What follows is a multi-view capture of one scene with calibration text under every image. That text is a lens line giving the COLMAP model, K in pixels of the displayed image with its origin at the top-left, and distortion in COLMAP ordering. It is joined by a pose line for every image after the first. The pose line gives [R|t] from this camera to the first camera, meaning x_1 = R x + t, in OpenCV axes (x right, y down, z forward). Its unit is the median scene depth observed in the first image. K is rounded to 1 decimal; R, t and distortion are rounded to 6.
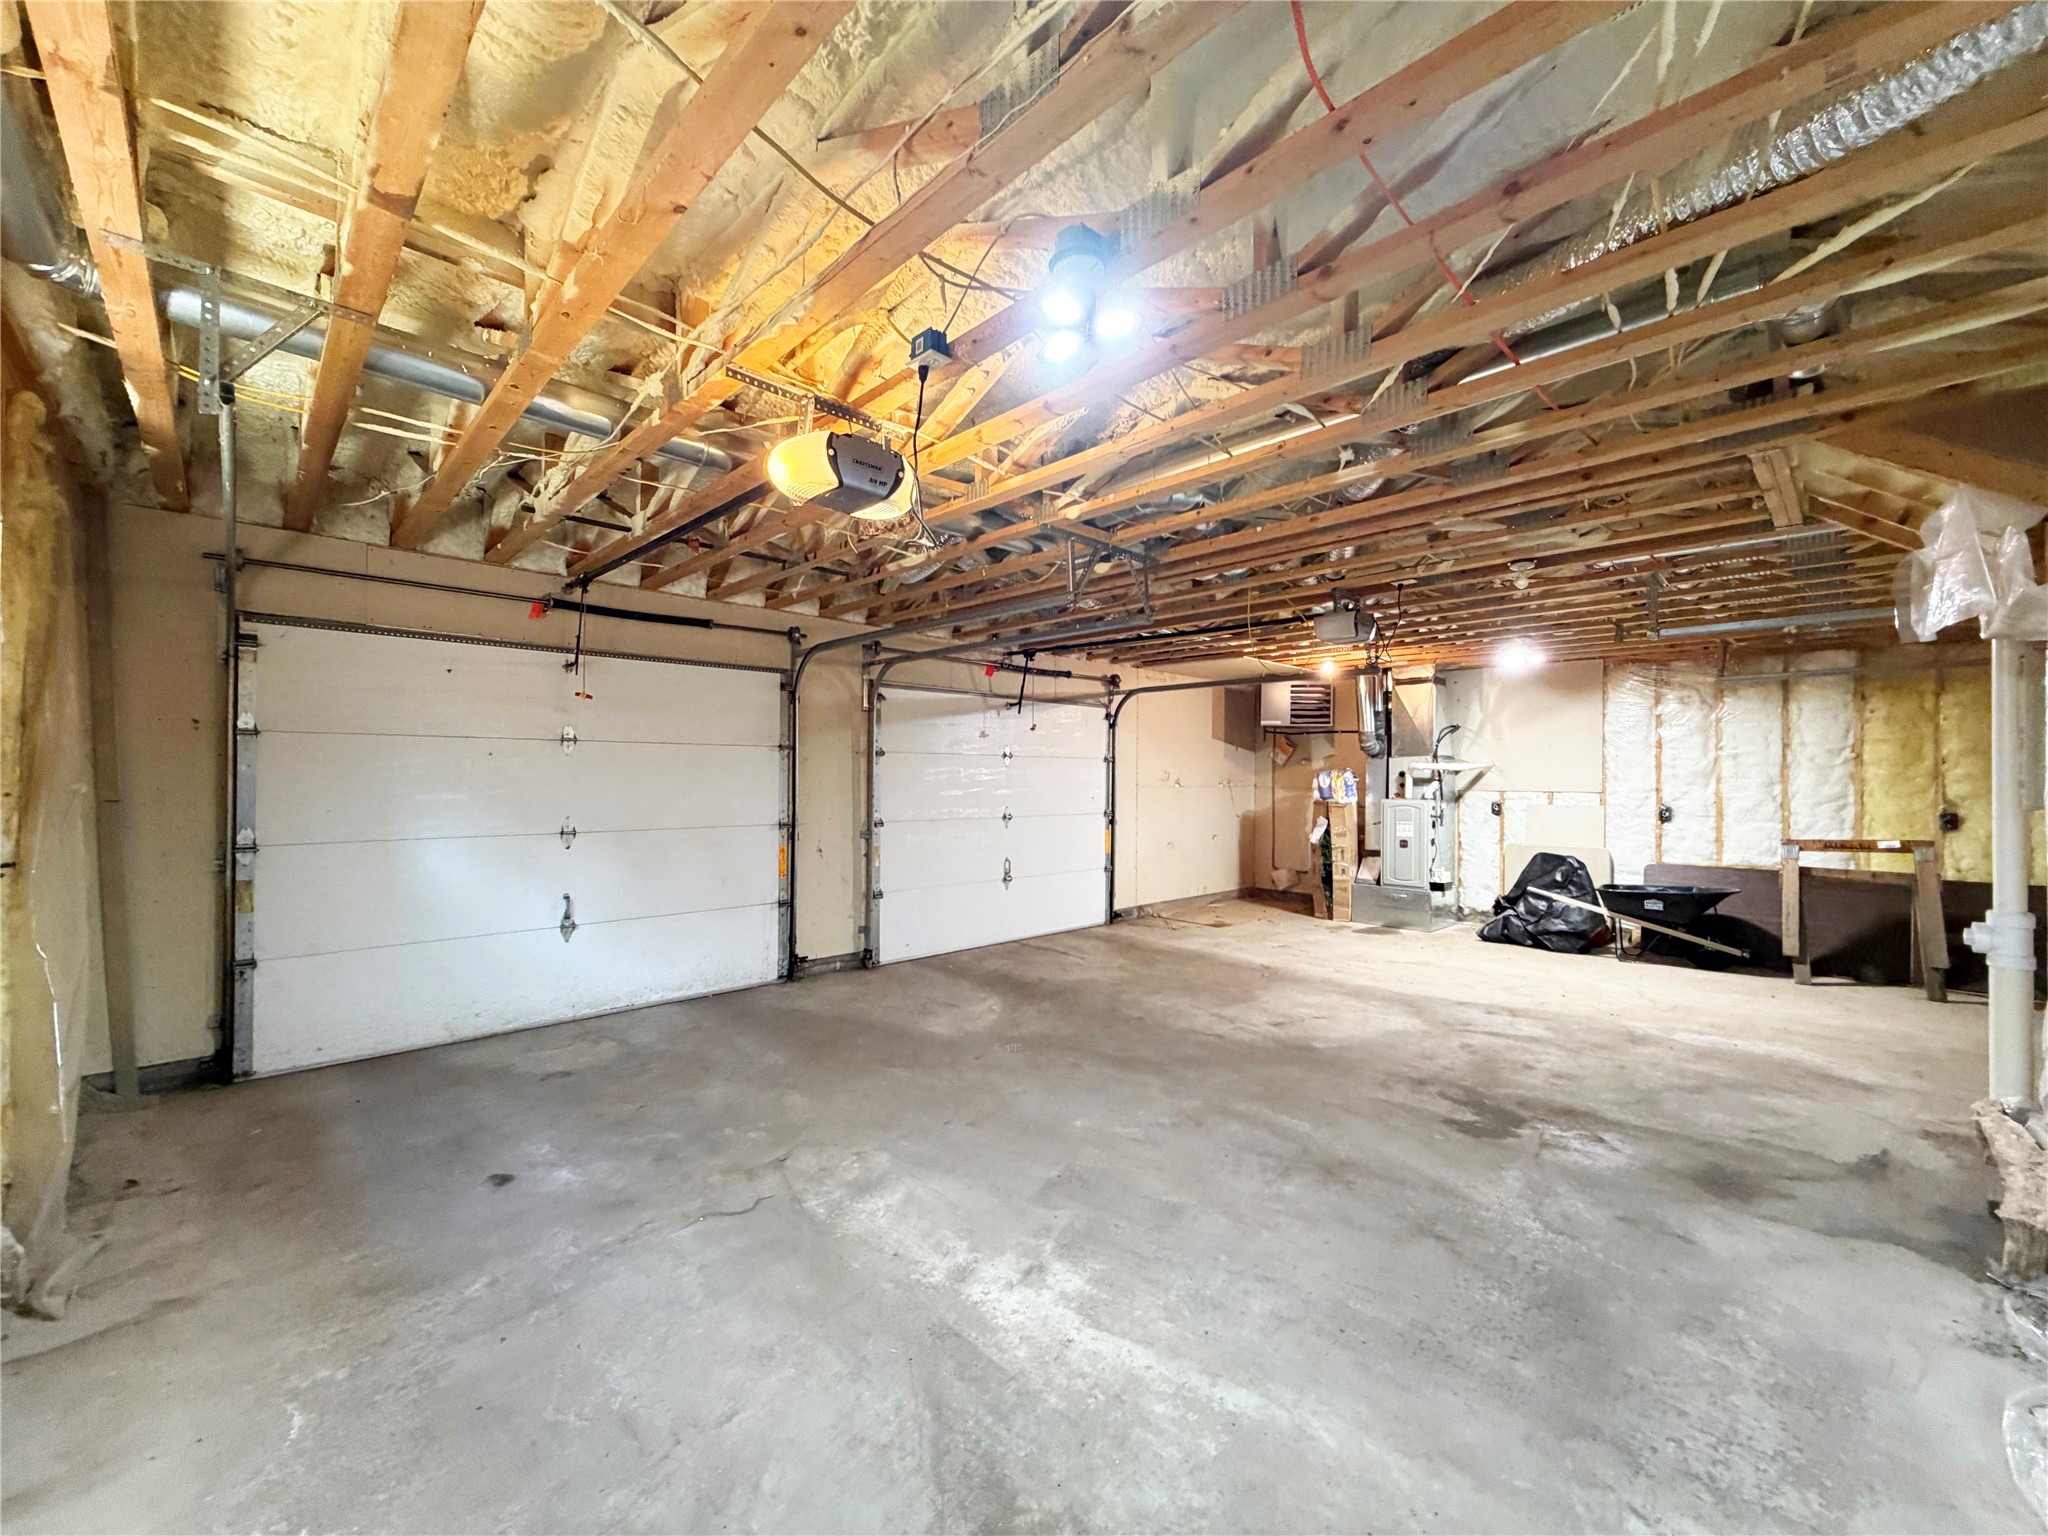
lens RADIAL K [[830.5, 0, 1024.0], [0, 830.5, 768.0], [0, 0, 1]] dist [0.000066, -0.000028]
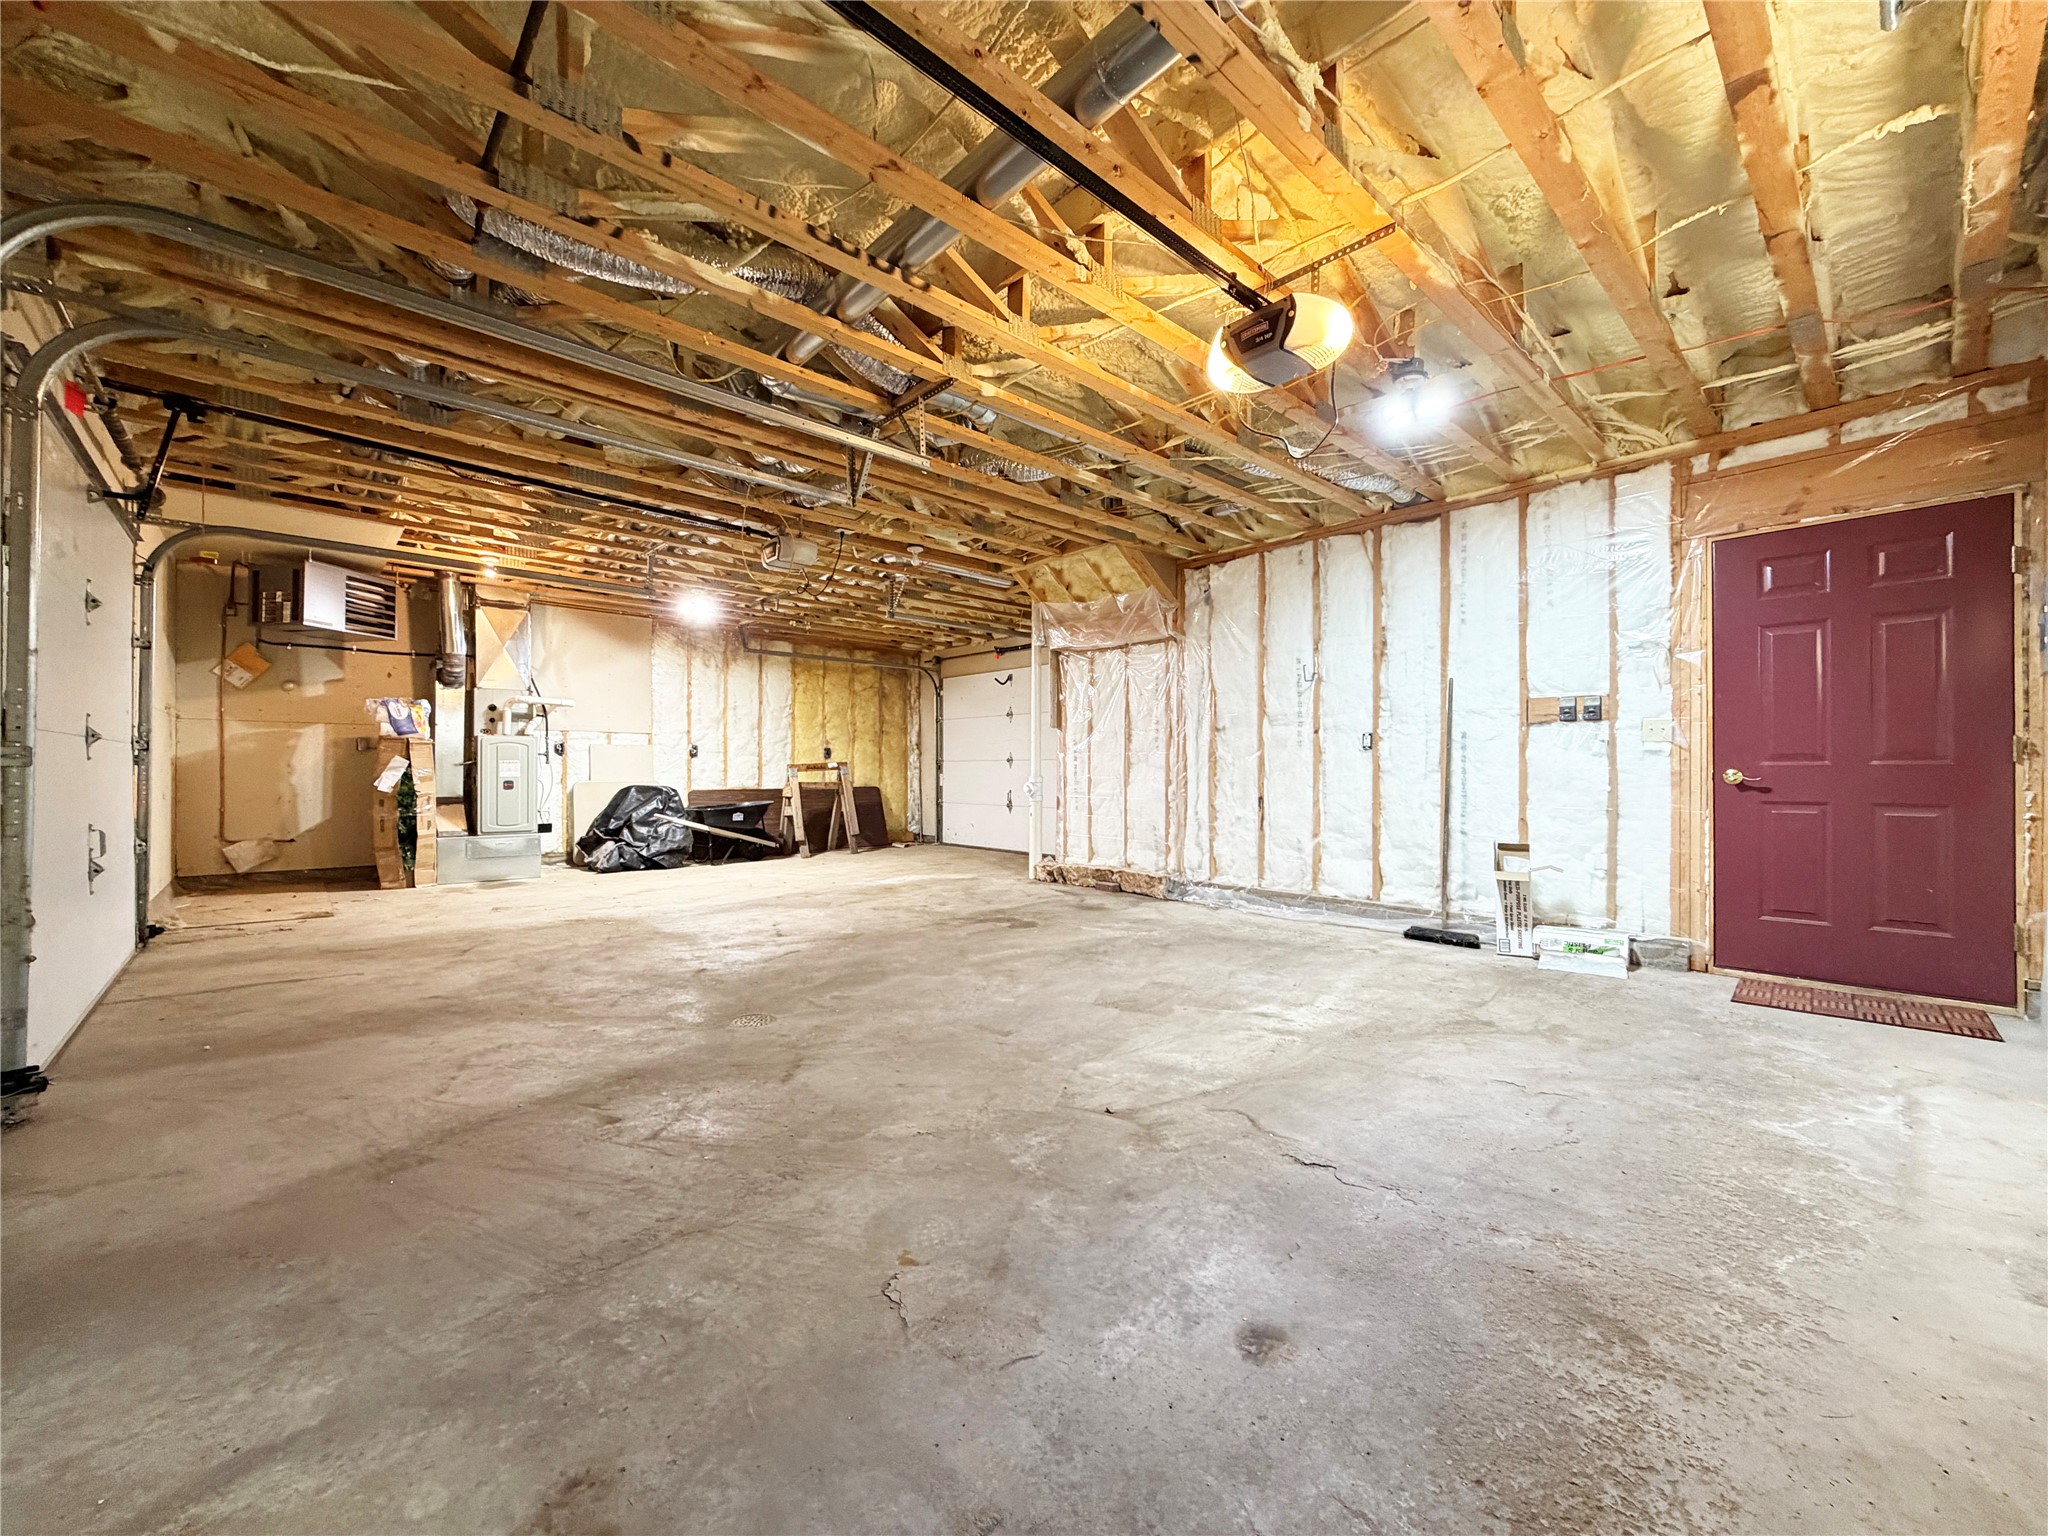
lens RADIAL K [[830.5, 0, 1024.0], [0, 830.5, 768.0], [0, 0, 1]] dist [0.000066, -0.000028]
pose [[0.005779, -0.003203, 0.999978, -0.640563], [-0.012259, 0.999919, 0.003273, 0.094093], [-0.999908, -0.012278, 0.005739, 0.657156]]
